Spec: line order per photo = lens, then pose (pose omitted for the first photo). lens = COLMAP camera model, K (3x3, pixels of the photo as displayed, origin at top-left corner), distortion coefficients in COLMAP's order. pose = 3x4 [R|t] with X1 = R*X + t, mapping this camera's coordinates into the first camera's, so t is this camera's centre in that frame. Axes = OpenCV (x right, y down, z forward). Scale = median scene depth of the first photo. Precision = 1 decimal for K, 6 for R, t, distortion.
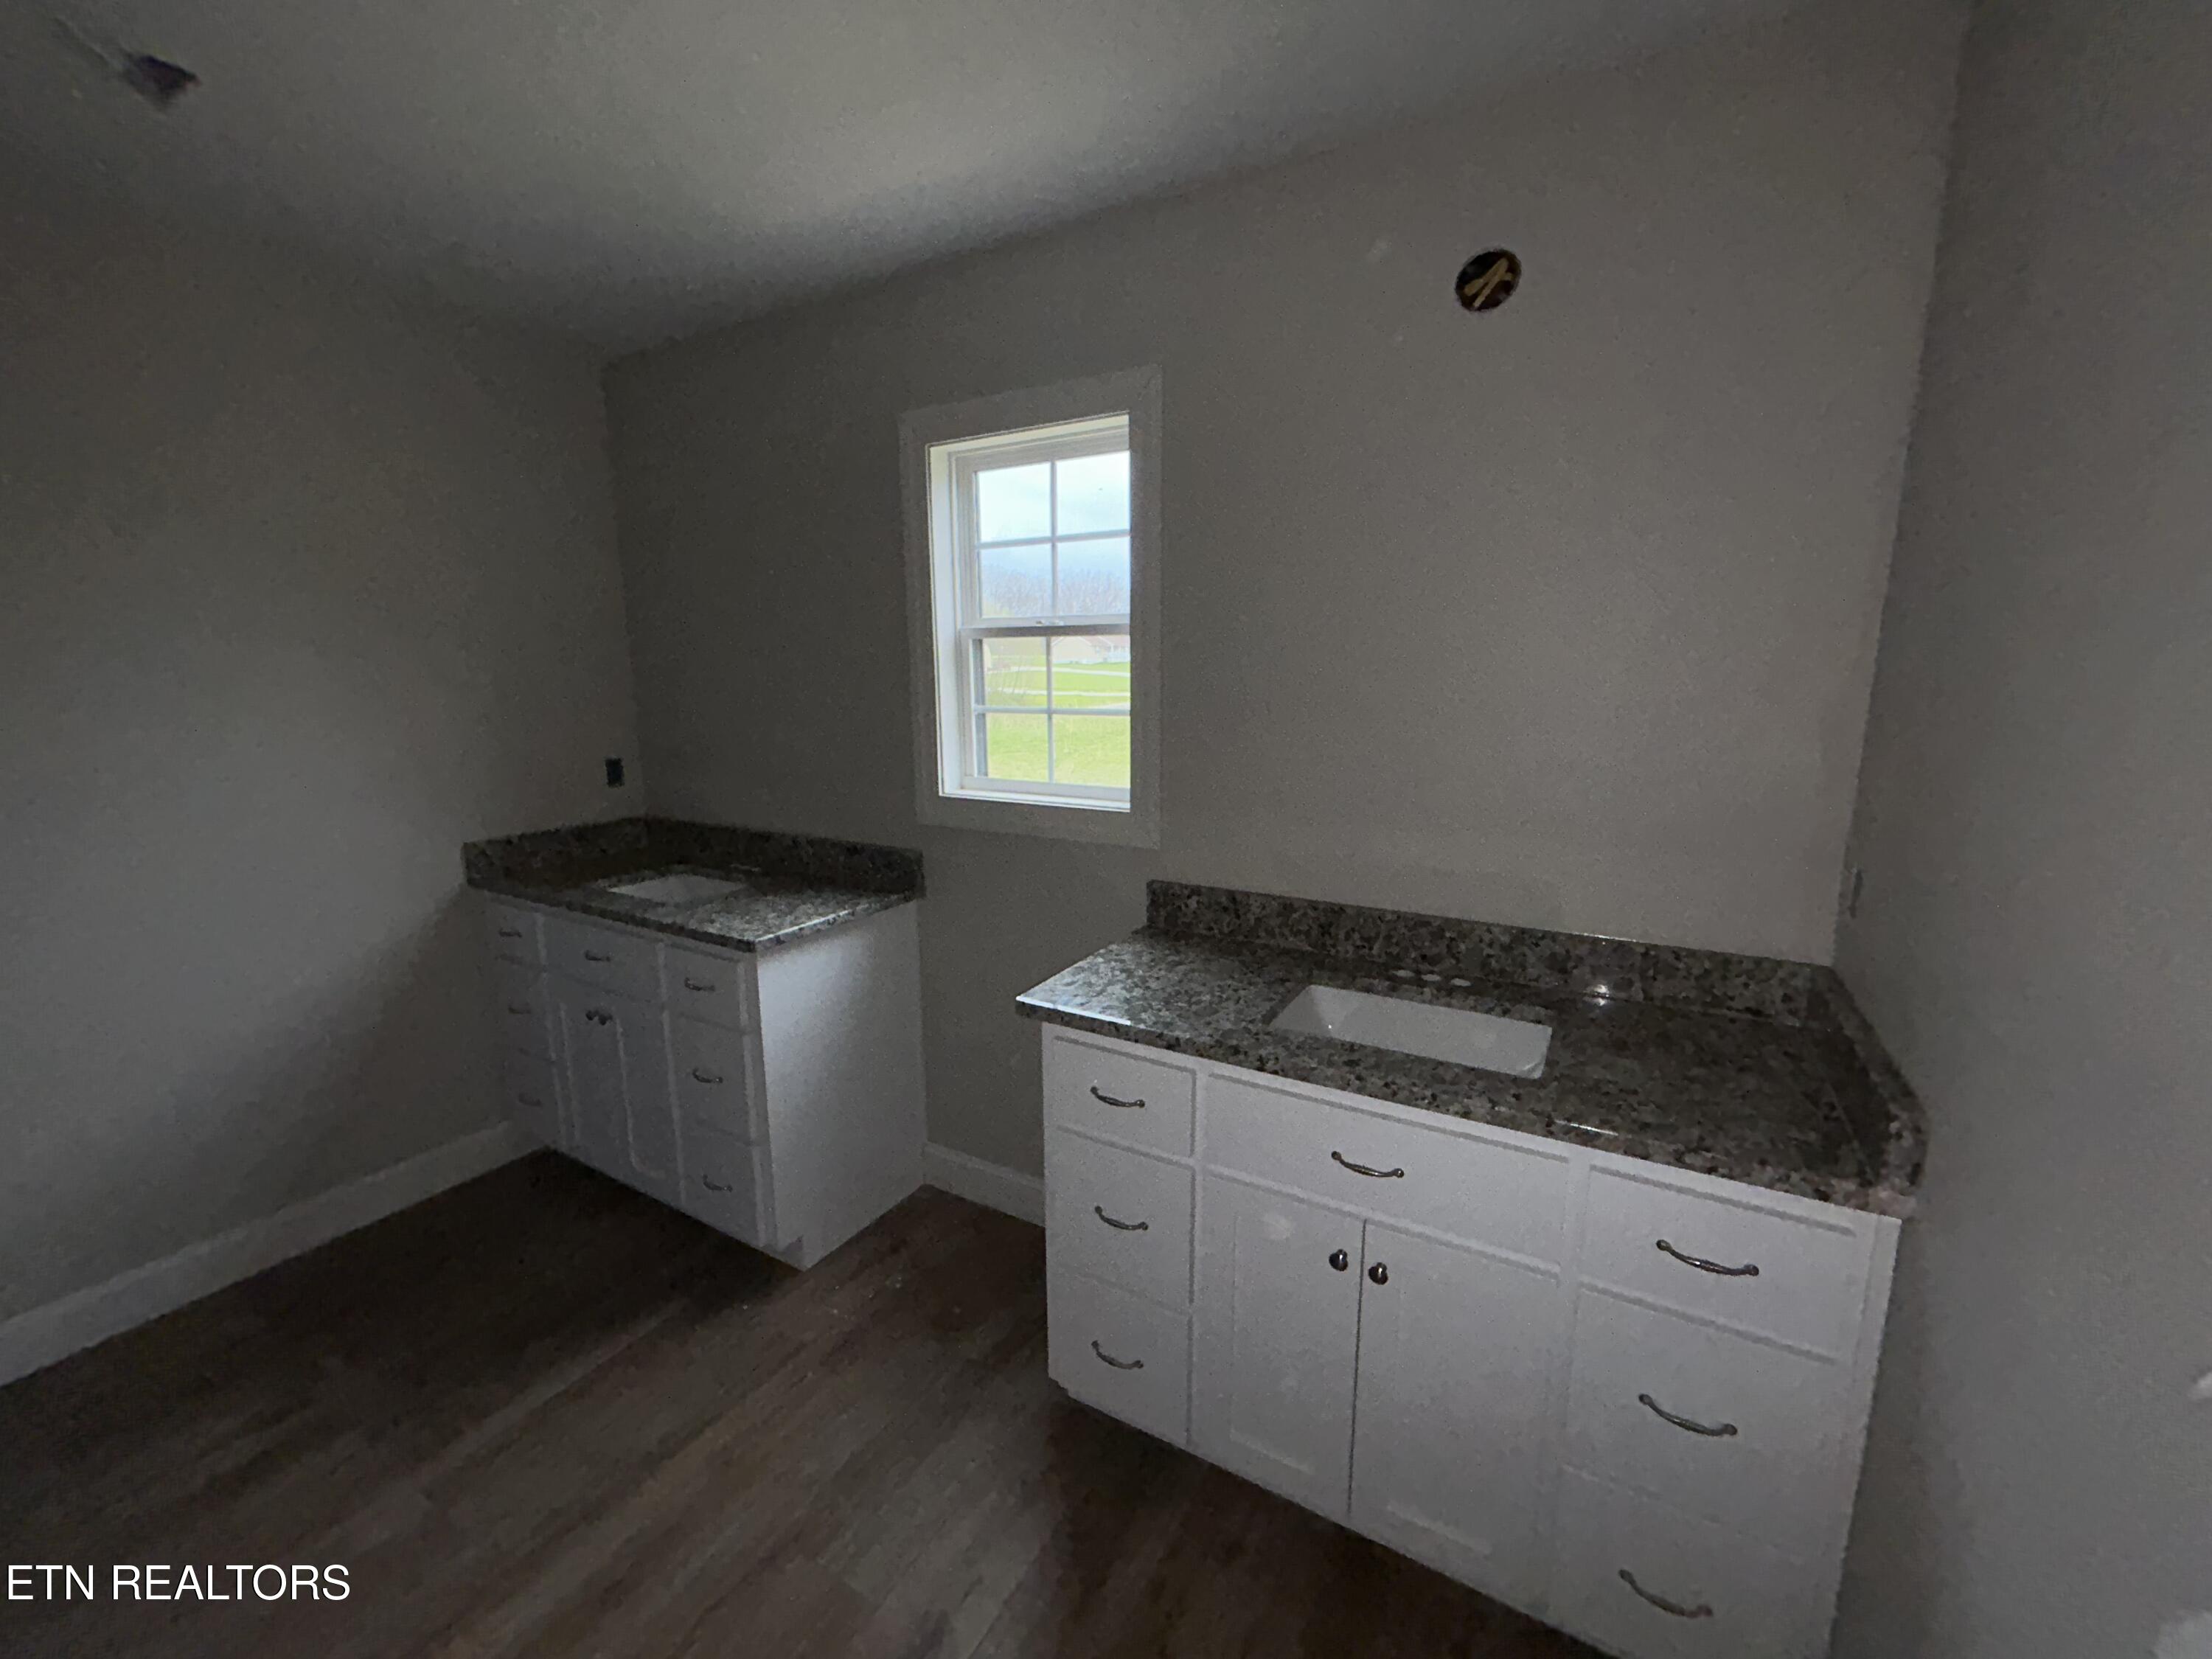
lens RADIAL K [[889.9, 0, 1106.0], [0, 889.9, 829.5], [0, 0, 1]] dist [0.000105, -0.000341]
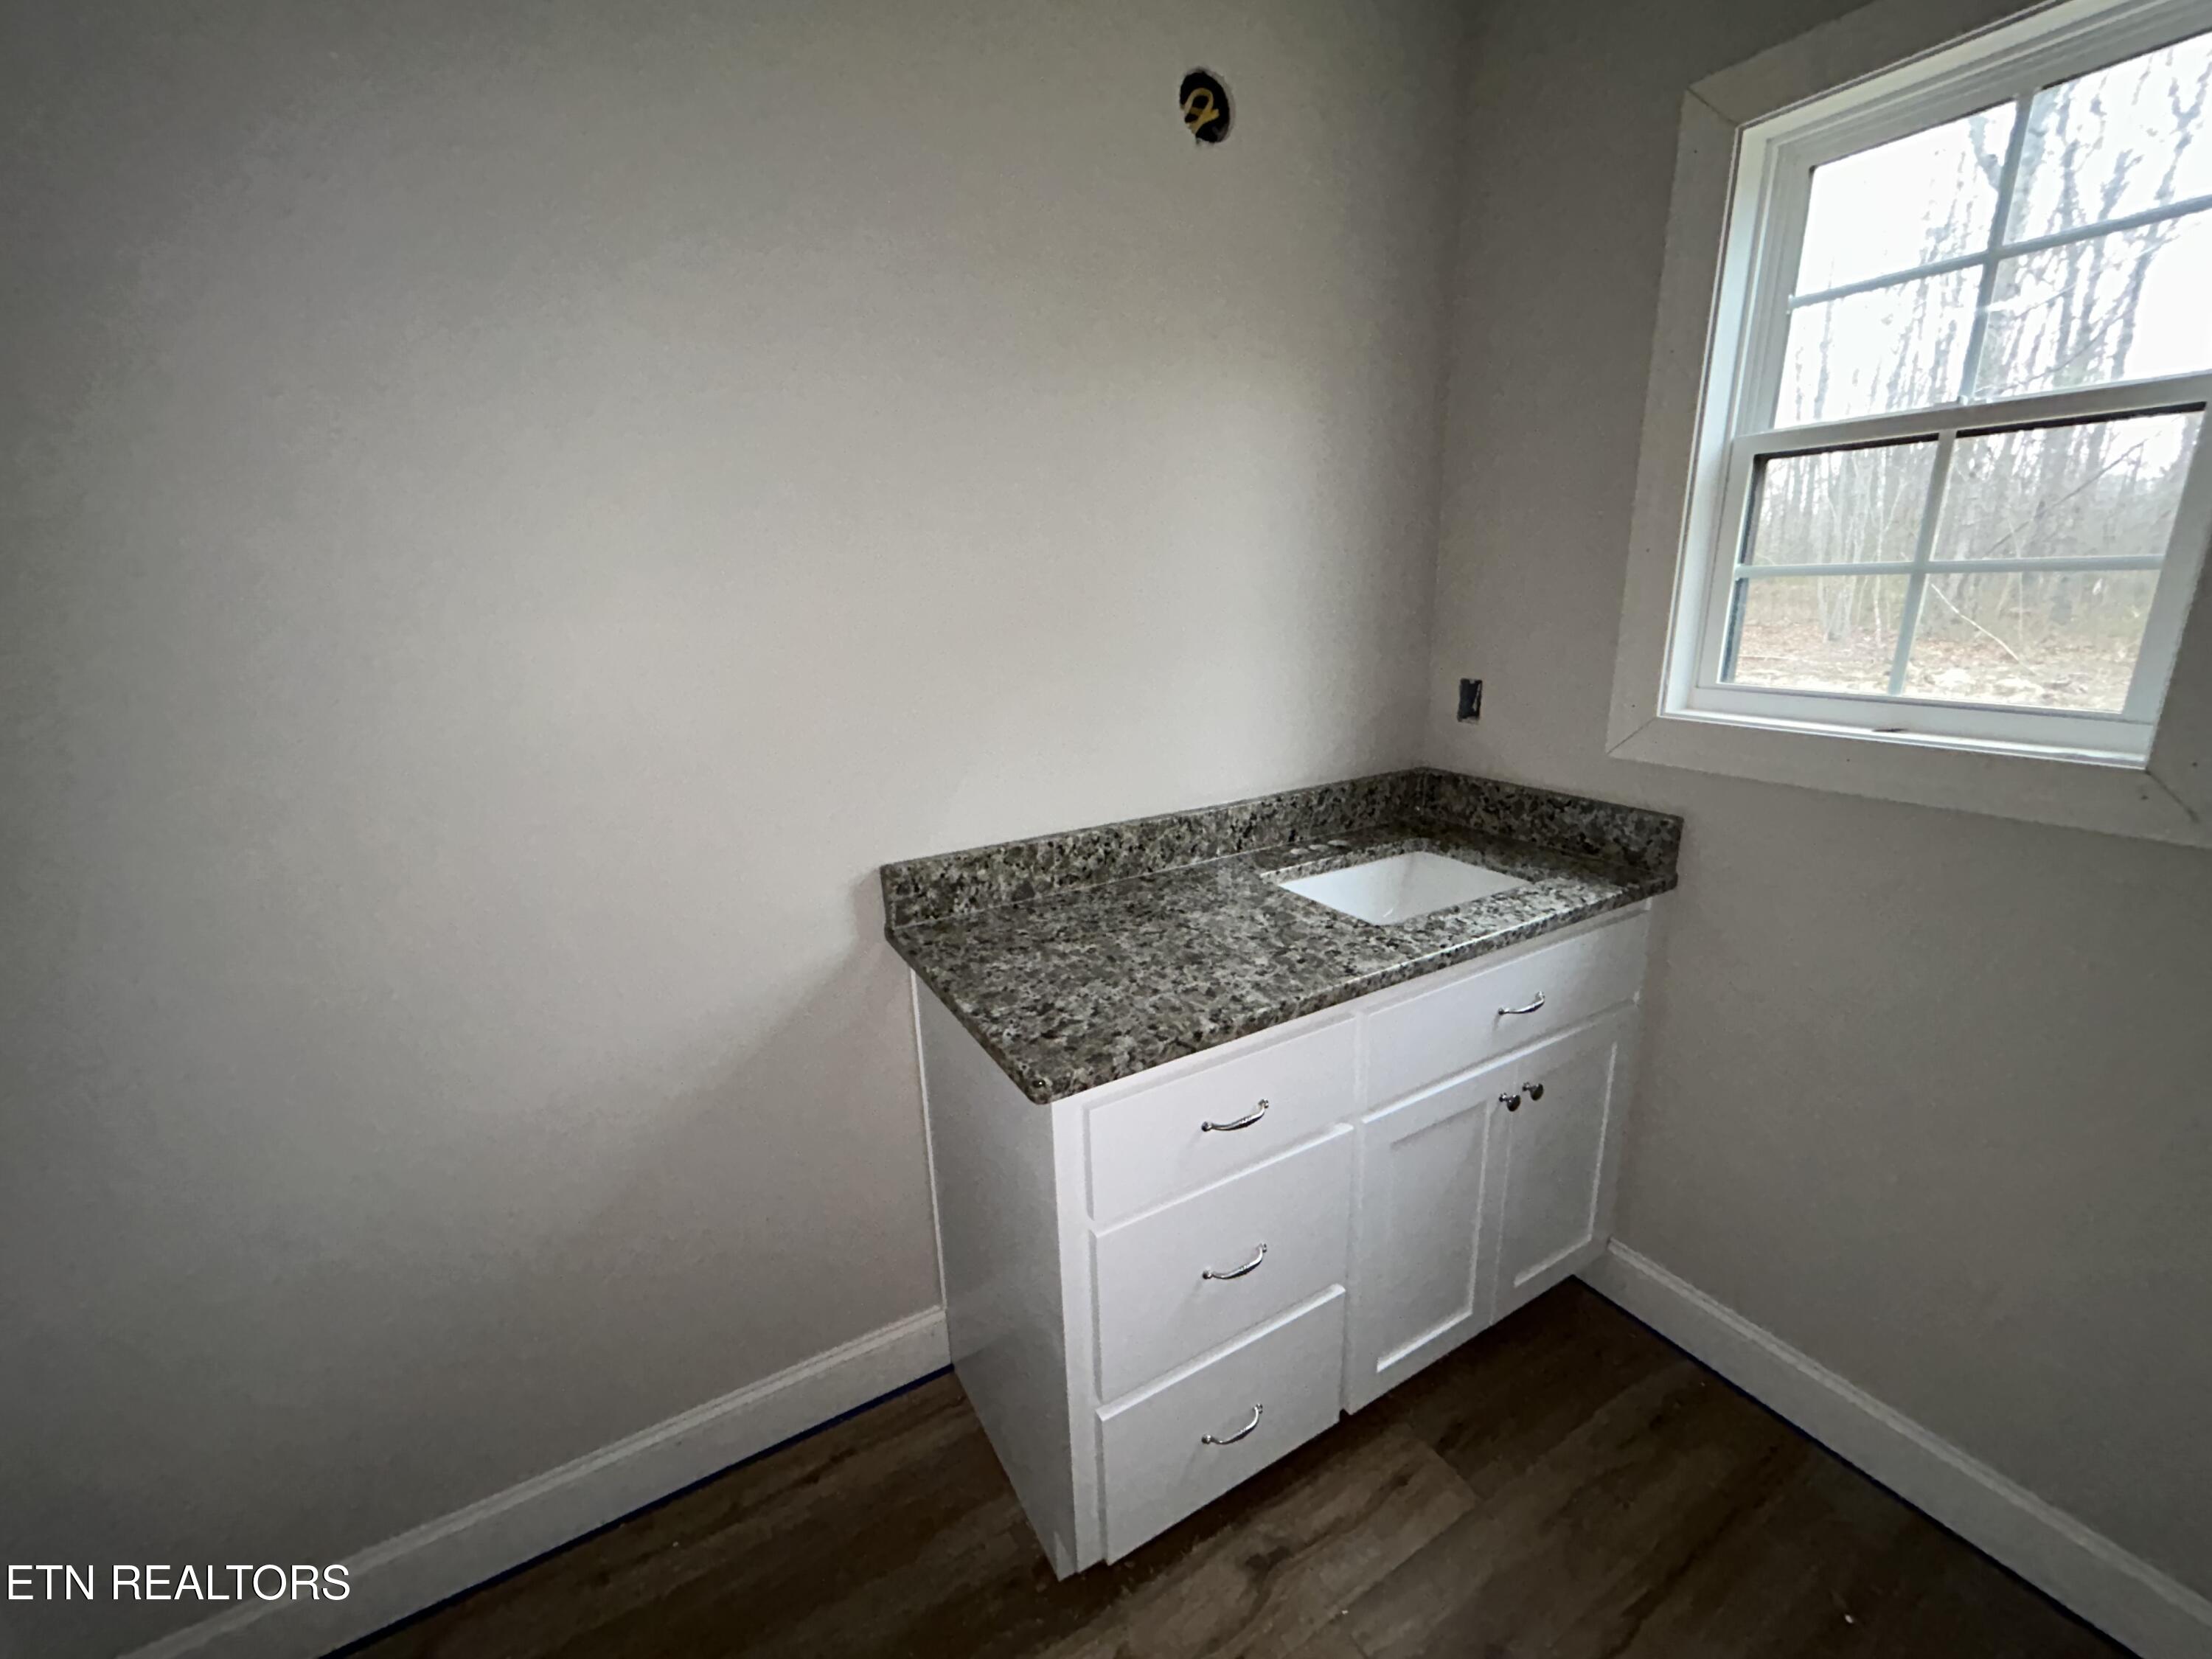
lens RADIAL K [[889.9, 0, 1106.0], [0, 889.9, 829.5], [0, 0, 1]] dist [0.000105, -0.000341]
pose [[0.877875, 0.097649, -0.468829, -0.249601], [-0.044808, 0.991444, 0.122600, -0.019843], [0.476789, -0.086620, 0.874739, 0.235567]]
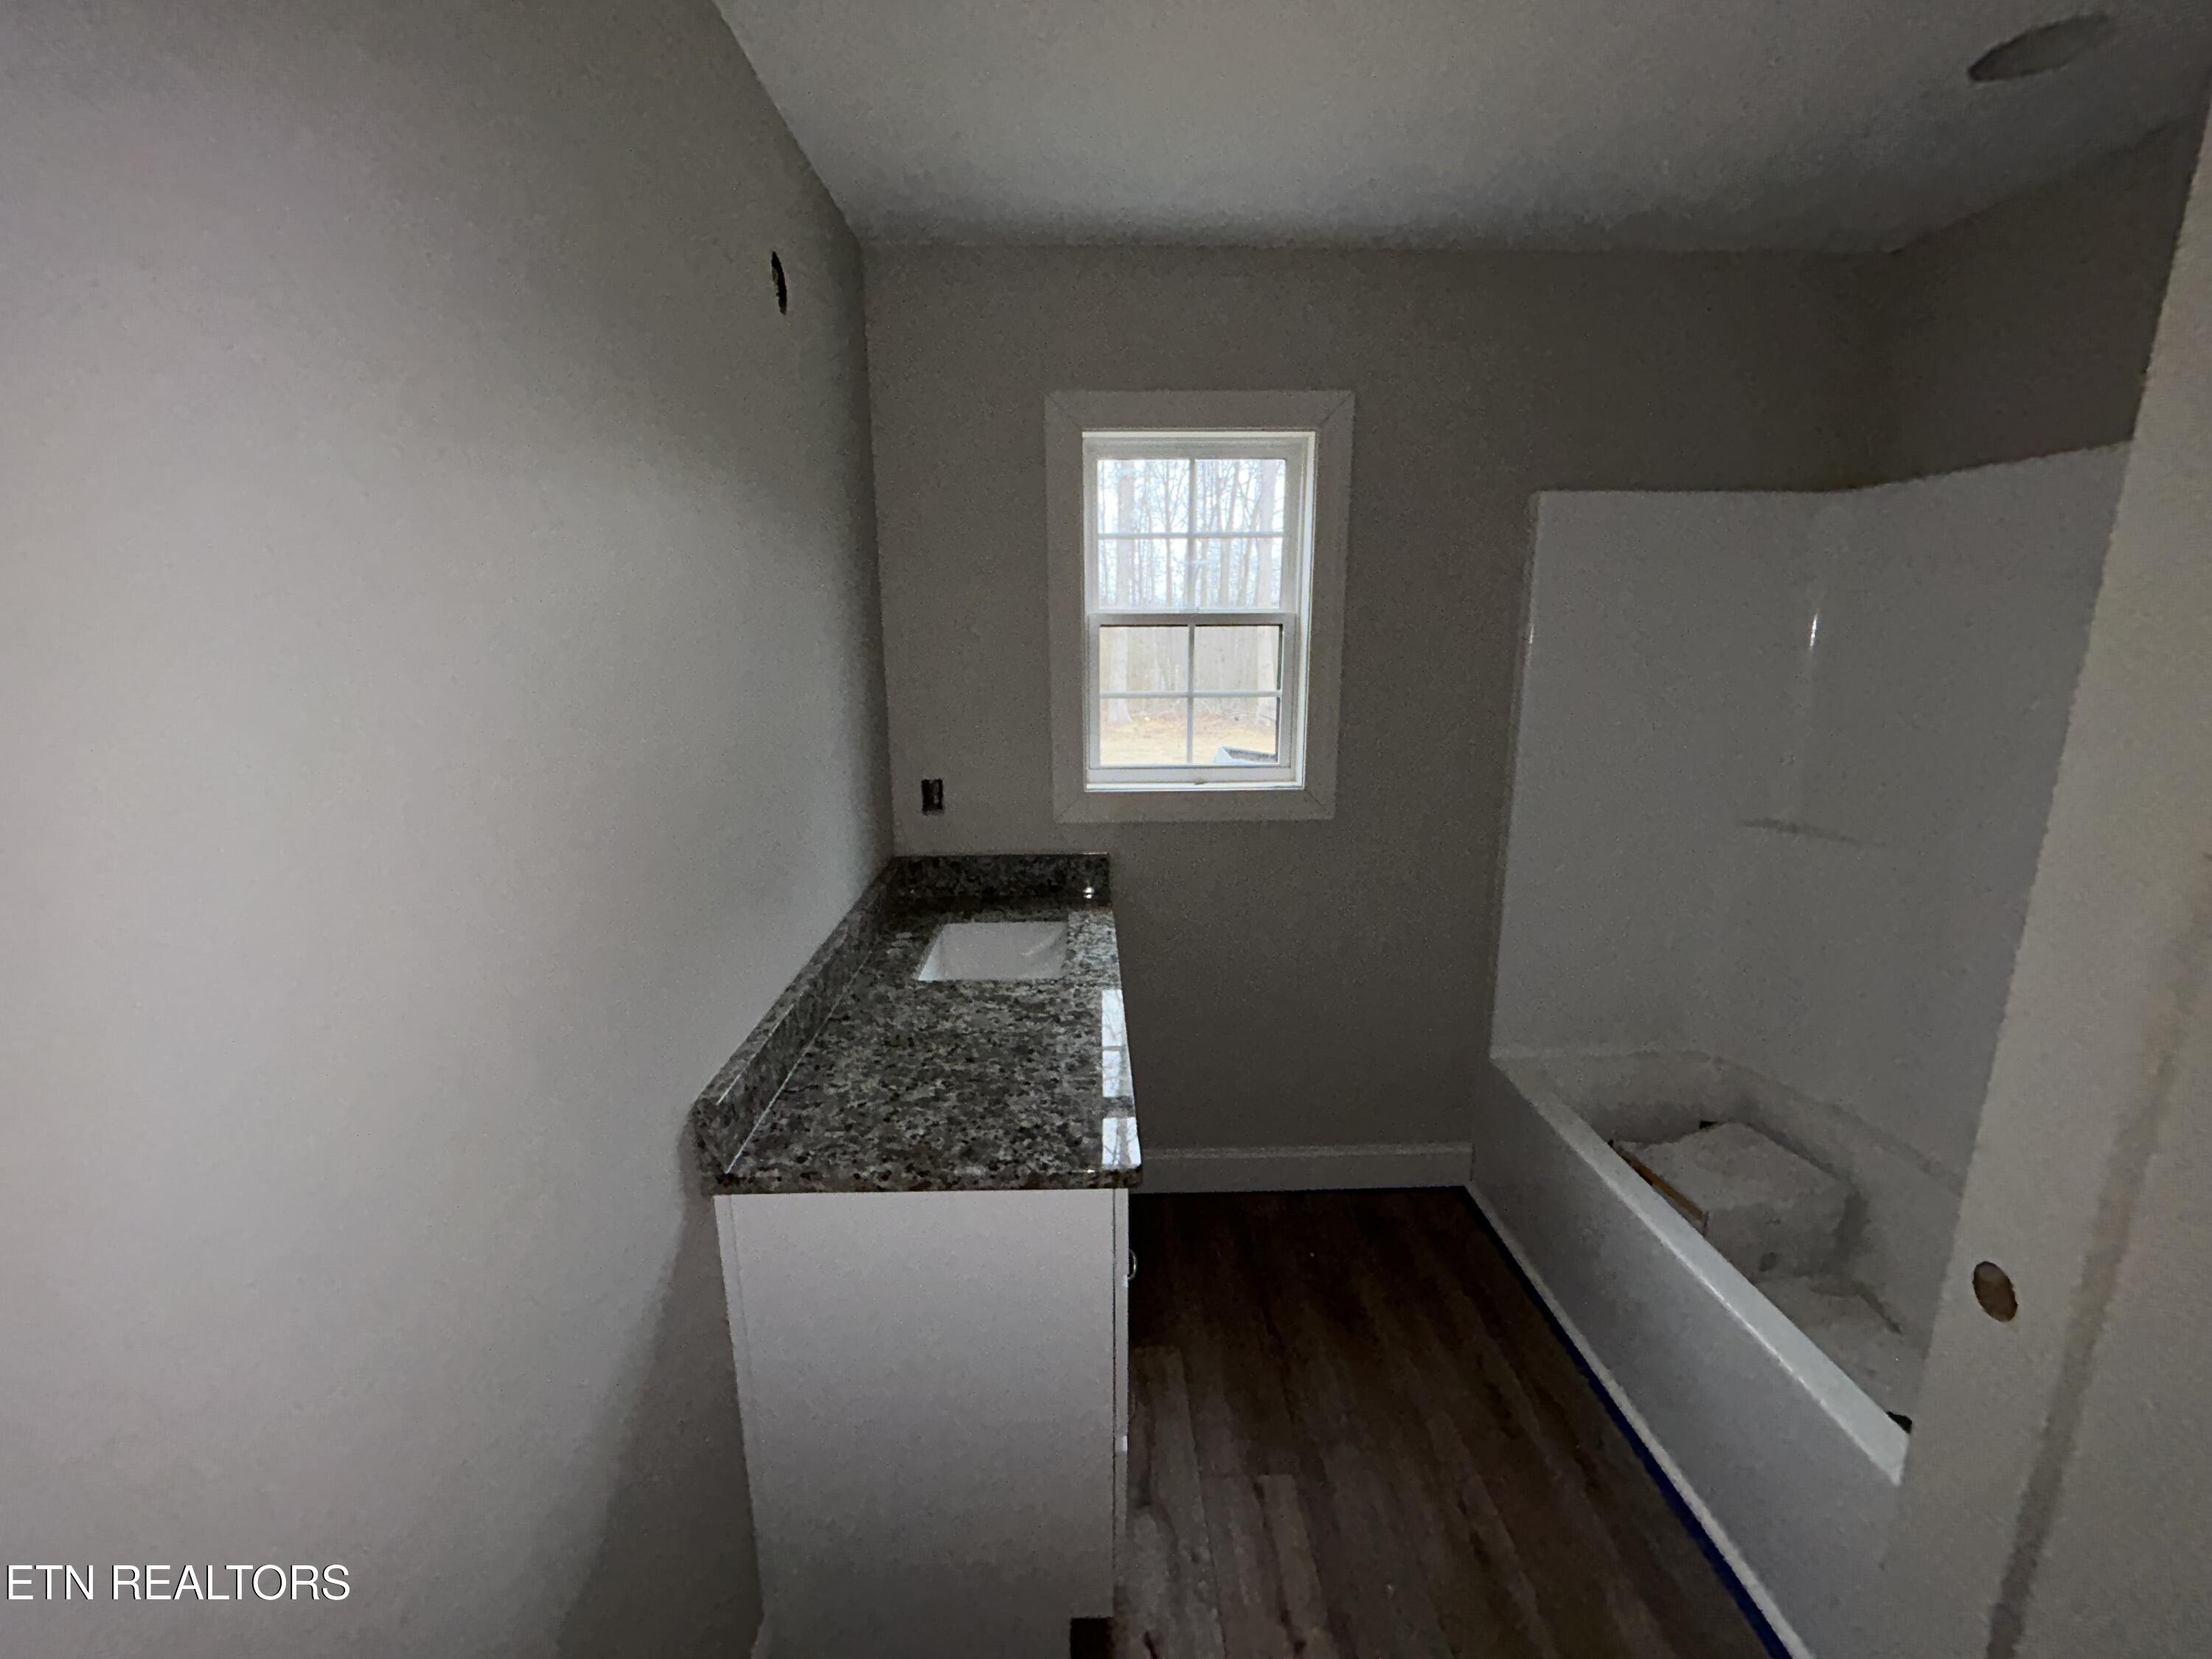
lens RADIAL K [[889.9, 0, 1106.0], [0, 889.9, 829.5], [0, 0, 1]] dist [0.000105, -0.000341]
pose [[0.838171, -0.128262, 0.530111, -0.744087], [0.099005, 0.991588, 0.083379, -0.081479], [-0.536346, -0.017402, 0.843819, 0.168819]]
